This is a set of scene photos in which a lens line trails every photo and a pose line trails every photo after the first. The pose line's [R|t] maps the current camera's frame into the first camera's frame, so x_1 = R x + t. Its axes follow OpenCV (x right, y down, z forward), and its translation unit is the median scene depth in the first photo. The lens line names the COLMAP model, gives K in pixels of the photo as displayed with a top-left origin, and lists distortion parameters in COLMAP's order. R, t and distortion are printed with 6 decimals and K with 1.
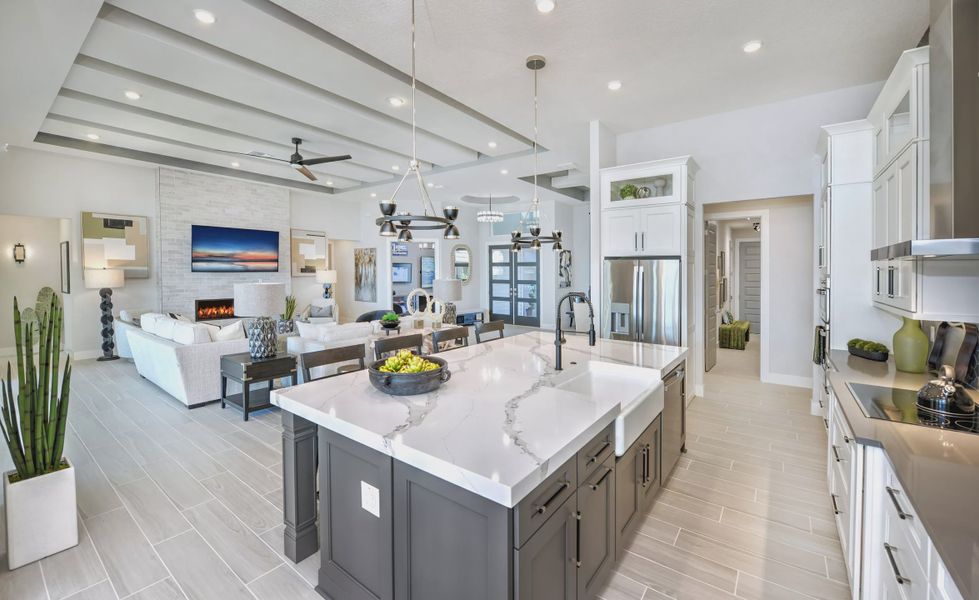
lens RADIAL K [[387.1, 0, 508.6], [0, 387.1, 285.2], [0, 0, 1]] dist [-0.002880, -0.000617]
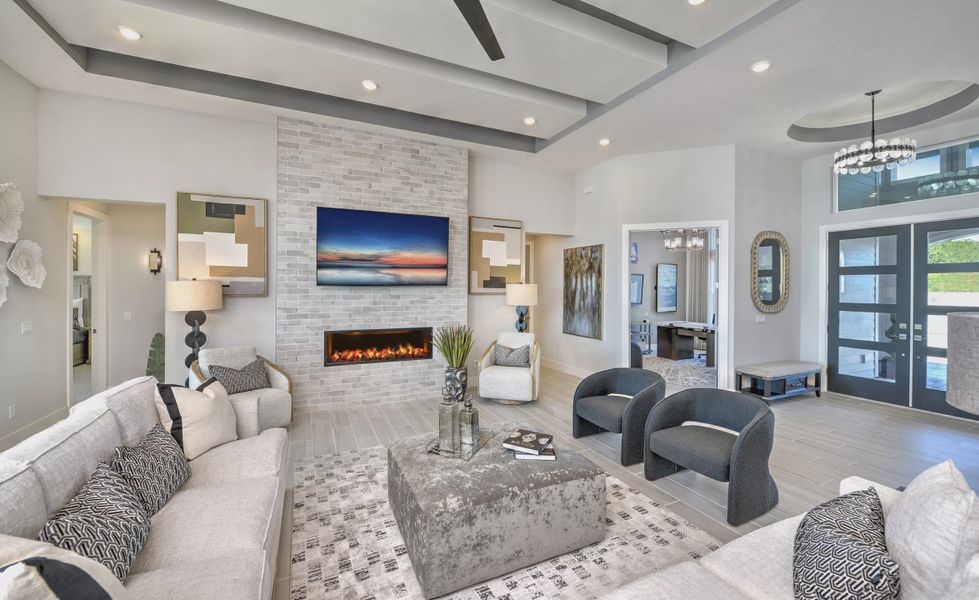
lens RADIAL K [[399.6, 0, 503.8], [0, 399.6, 286.9], [0, 0, 1]] dist [-0.001668, -0.000254]
pose [[0.878514, -0.002281, -0.477711, -0.210594], [-0.017141, 0.999194, -0.036293, -0.011518], [0.477409, 0.040073, 0.877767, 0.467782]]
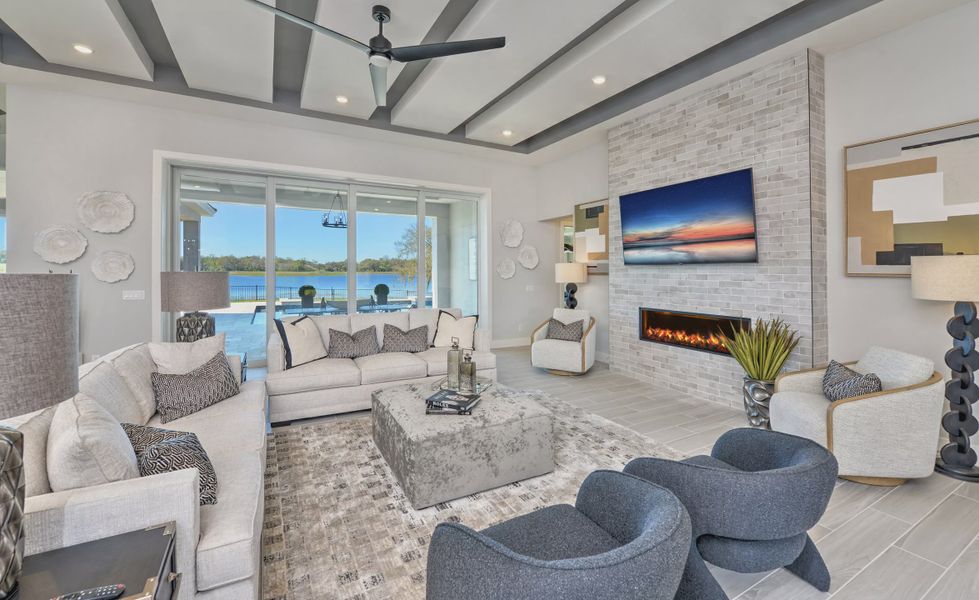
lens RADIAL K [[387.1, 0, 494.2], [0, 387.1, 274.2], [0, 0, 1]] dist [-0.002880, -0.000617]
pose [[-0.418166, -0.000736, -0.908370, -0.080062], [-0.039453, 0.999071, 0.017353, -0.016429], [0.907514, 0.043094, -0.417806, 0.849724]]
